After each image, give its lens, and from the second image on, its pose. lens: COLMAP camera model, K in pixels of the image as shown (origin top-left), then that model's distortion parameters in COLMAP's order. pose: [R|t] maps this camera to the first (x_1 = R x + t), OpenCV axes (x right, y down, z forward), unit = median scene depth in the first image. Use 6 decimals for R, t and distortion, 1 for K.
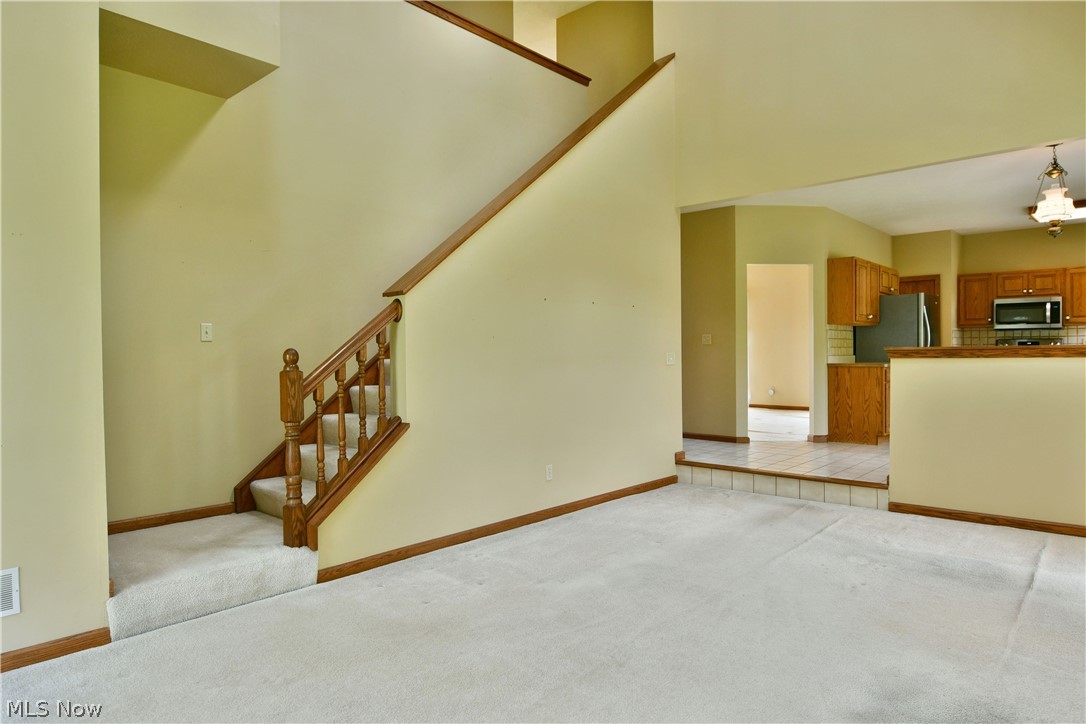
lens RADIAL K [[657.0, 0, 542.2], [0, 657.0, 357.4], [0, 0, 1]] dist [-0.010008, -0.006264]
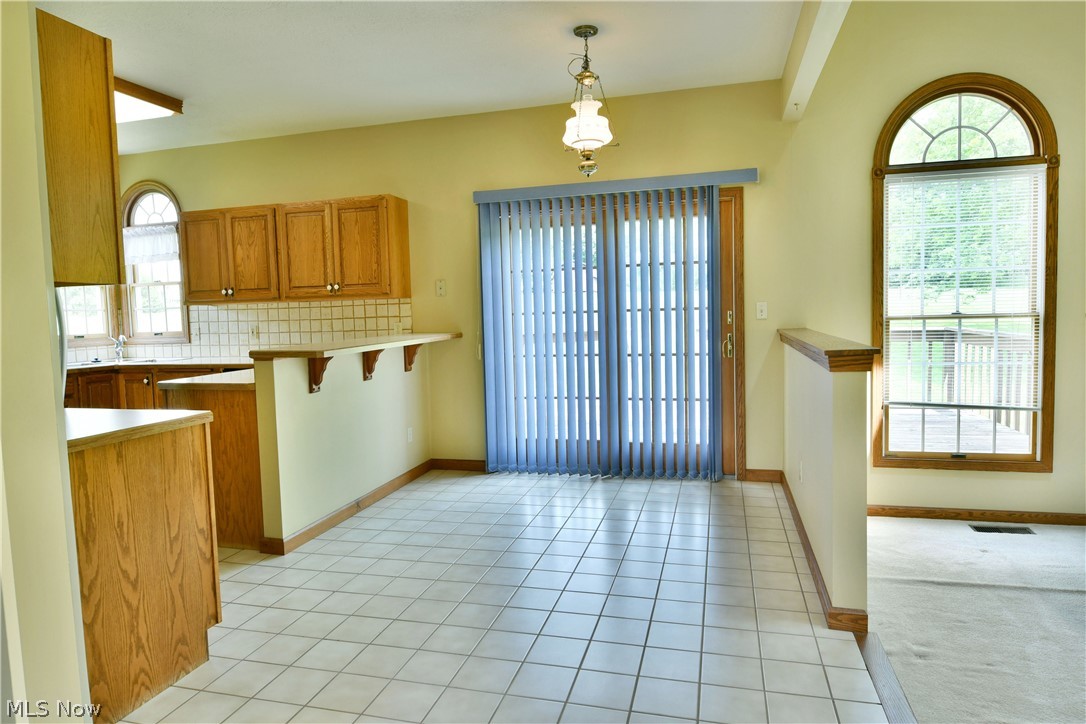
lens RADIAL K [[657.0, 0, 537.7], [0, 657.0, 356.6], [0, 0, 1]] dist [-0.010008, -0.006264]
pose [[-0.449669, -0.040173, 0.892291, 0.185631], [0.035647, 0.997385, 0.062869, -0.041208], [-0.892484, 0.060078, -0.447061, 1.229872]]
